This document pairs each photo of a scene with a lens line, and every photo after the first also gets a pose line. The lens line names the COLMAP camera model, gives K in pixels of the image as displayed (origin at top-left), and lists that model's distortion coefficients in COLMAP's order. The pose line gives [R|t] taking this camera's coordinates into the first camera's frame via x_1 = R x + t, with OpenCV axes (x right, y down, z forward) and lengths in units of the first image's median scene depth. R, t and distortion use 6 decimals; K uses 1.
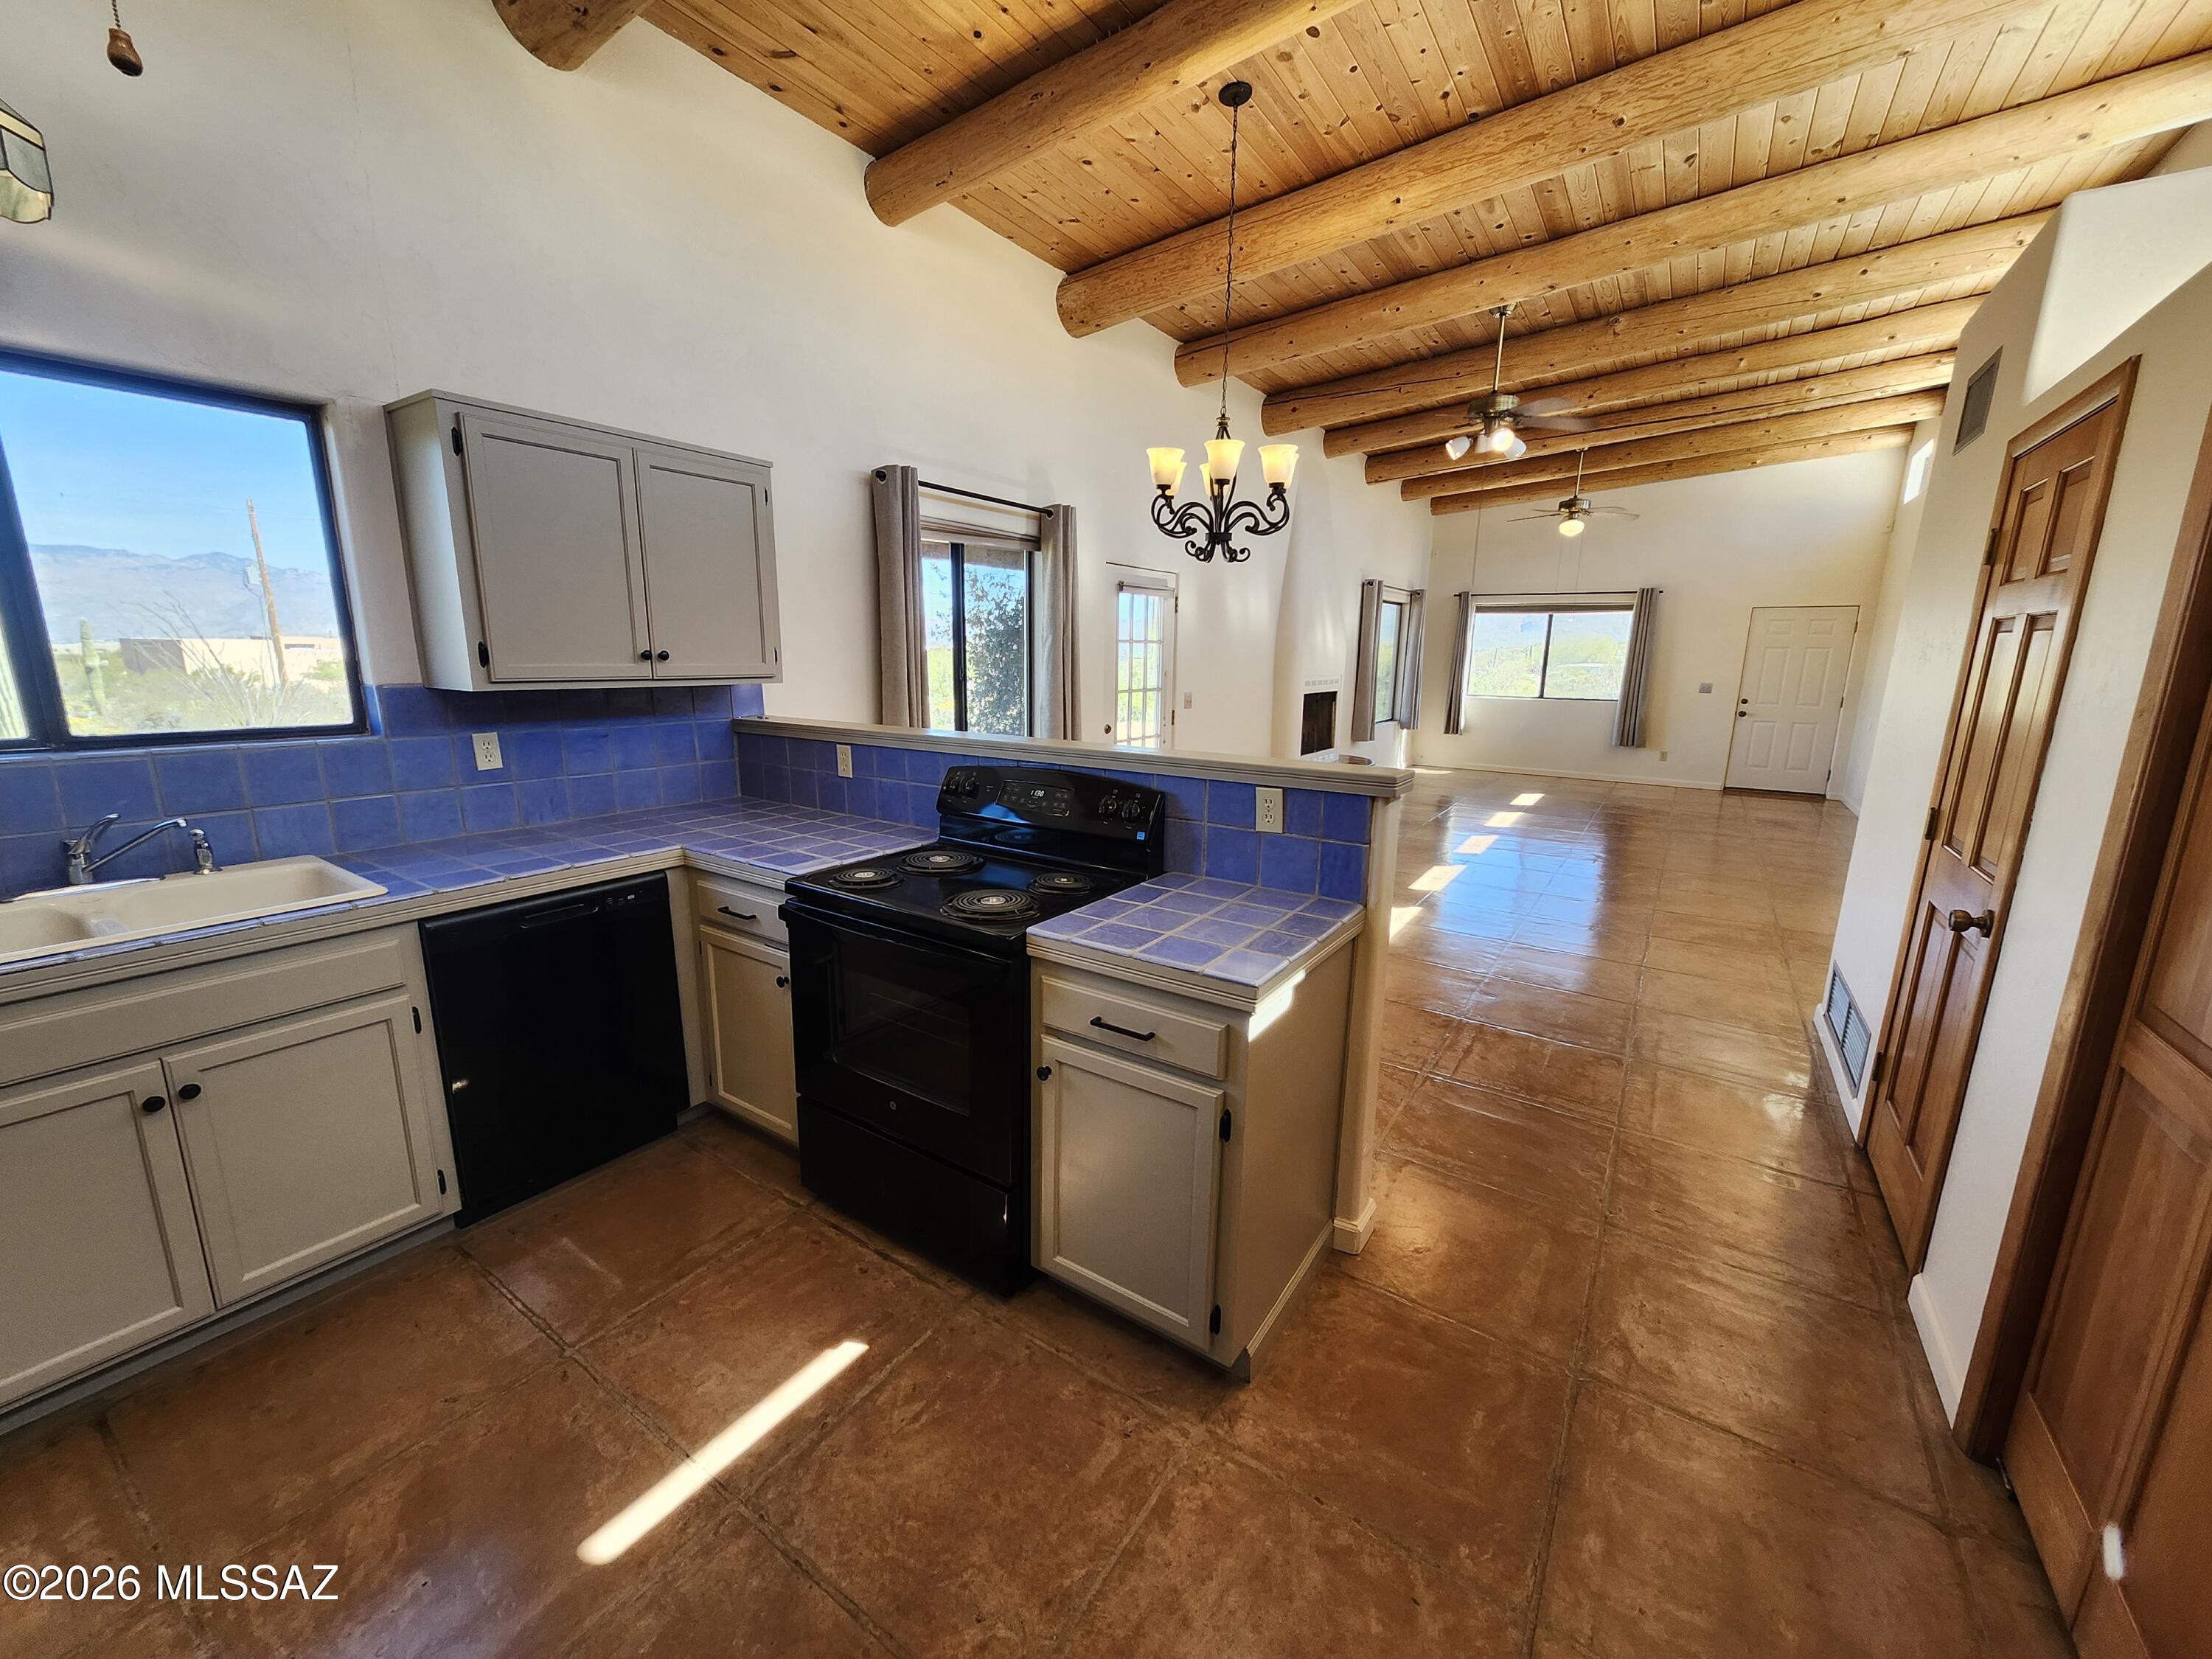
lens RADIAL K [[878.0, 0, 1093.1], [0, 878.0, 837.8], [0, 0, 1]] dist [0.002187, 0.000370]
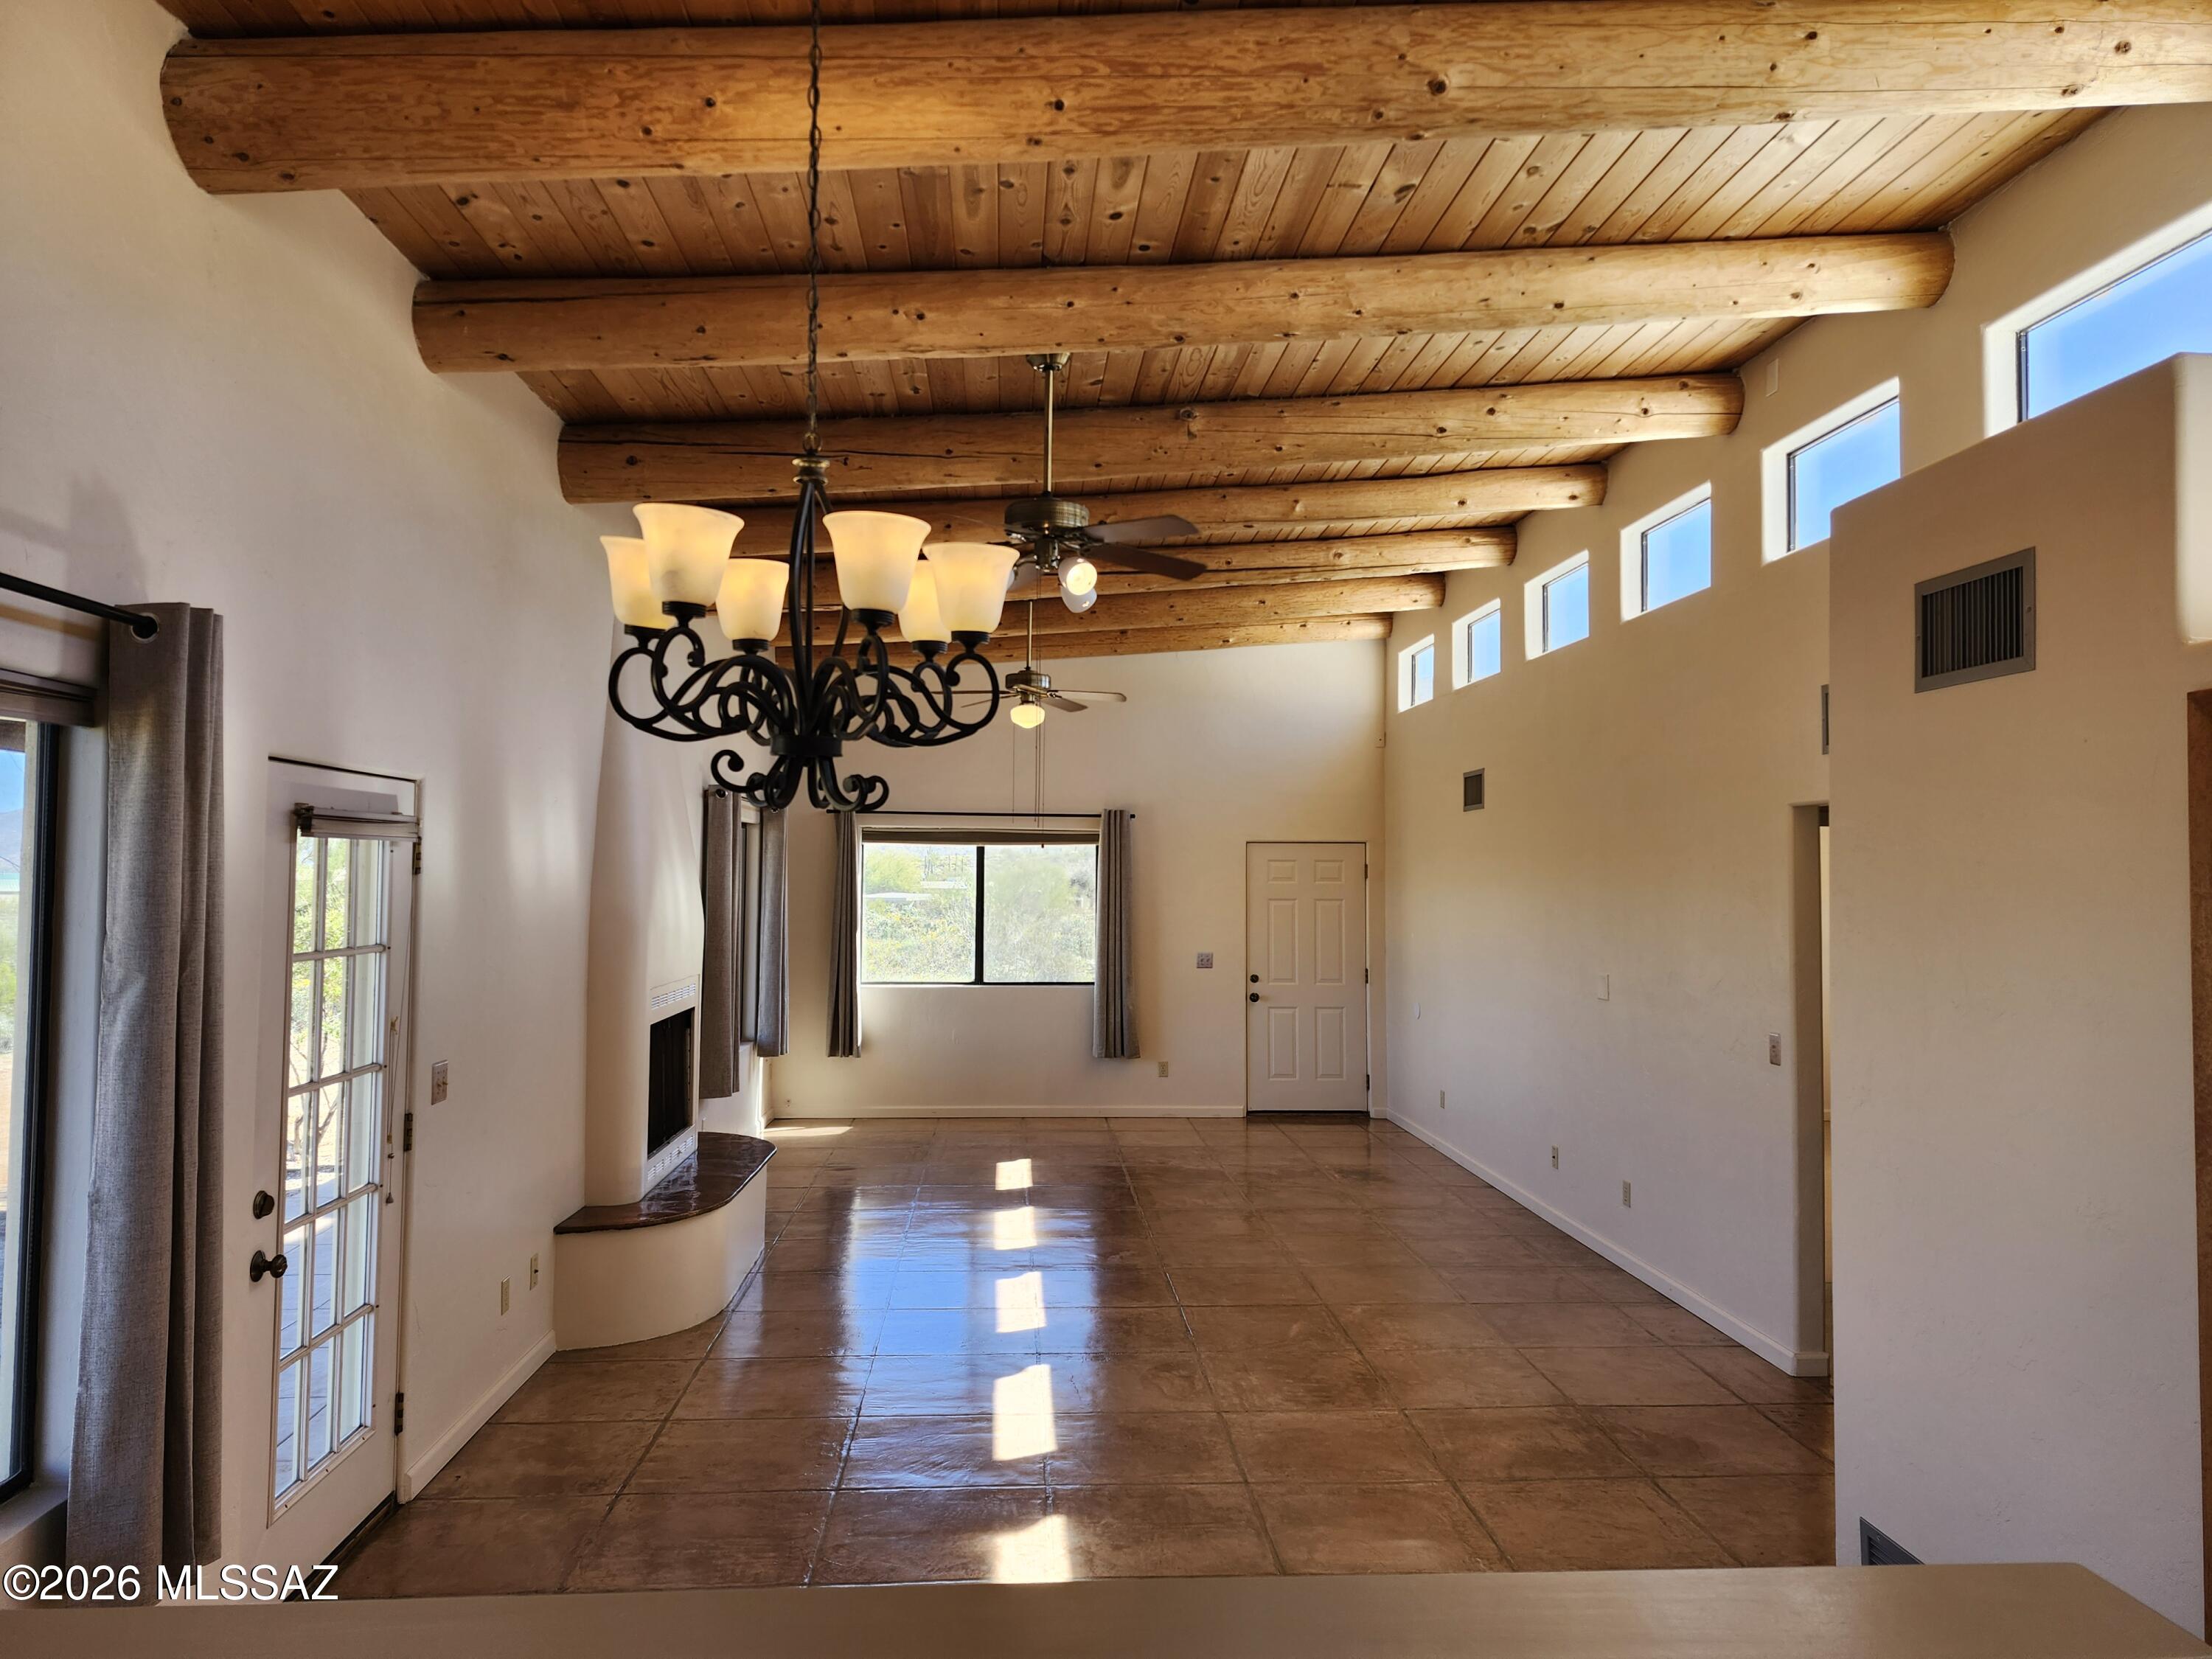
lens RADIAL K [[1530.3, 0, 1104.7], [0, 1530.3, 817.5], [0, 0, 1]] dist [0.084443, -0.075637]
pose [[0.790647, 0.017472, 0.612023, -0.114956], [0.131670, 0.971353, -0.197829, -0.116485], [-0.597947, 0.236998, 0.765697, 0.299136]]
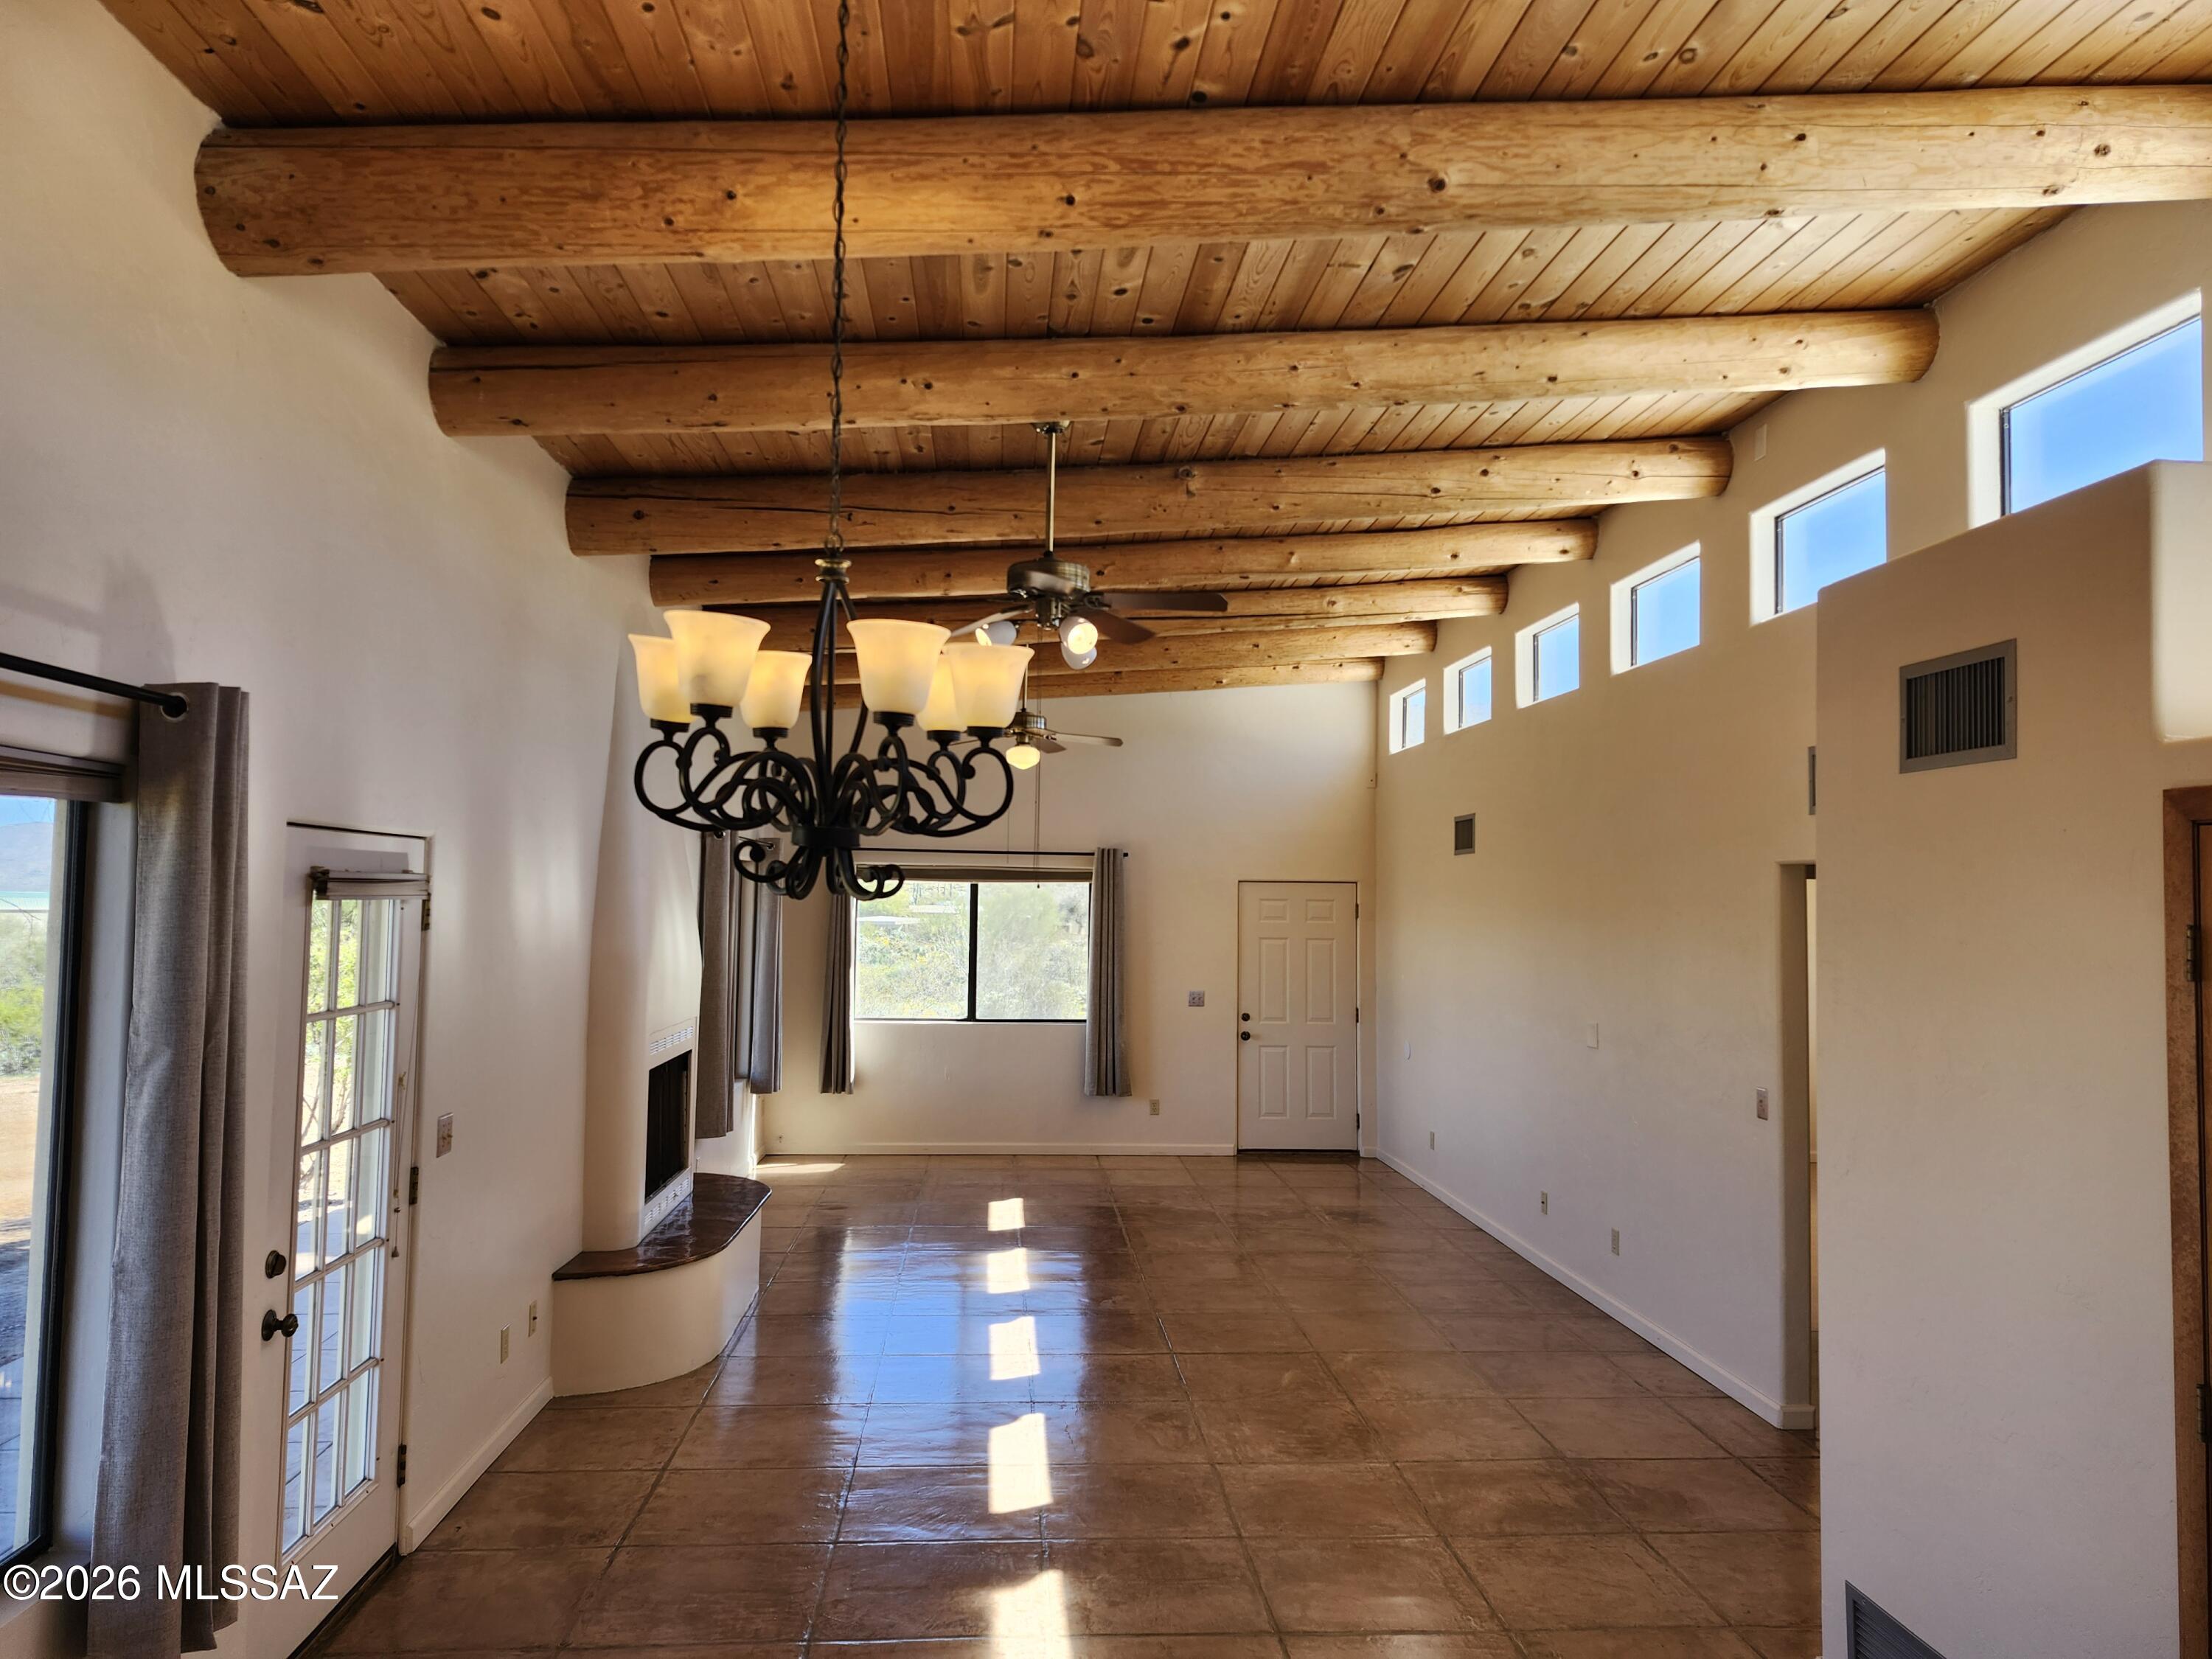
lens RADIAL K [[1528.2, 0, 1102.3], [0, 1528.2, 825.8], [0, 0, 1]] dist [0.091908, -0.088794]
pose [[0.786857, 0.029552, 0.616428, -0.129291], [0.125868, 0.970173, -0.207177, -0.135085], [-0.604164, 0.240607, 0.759667, 0.287771]]
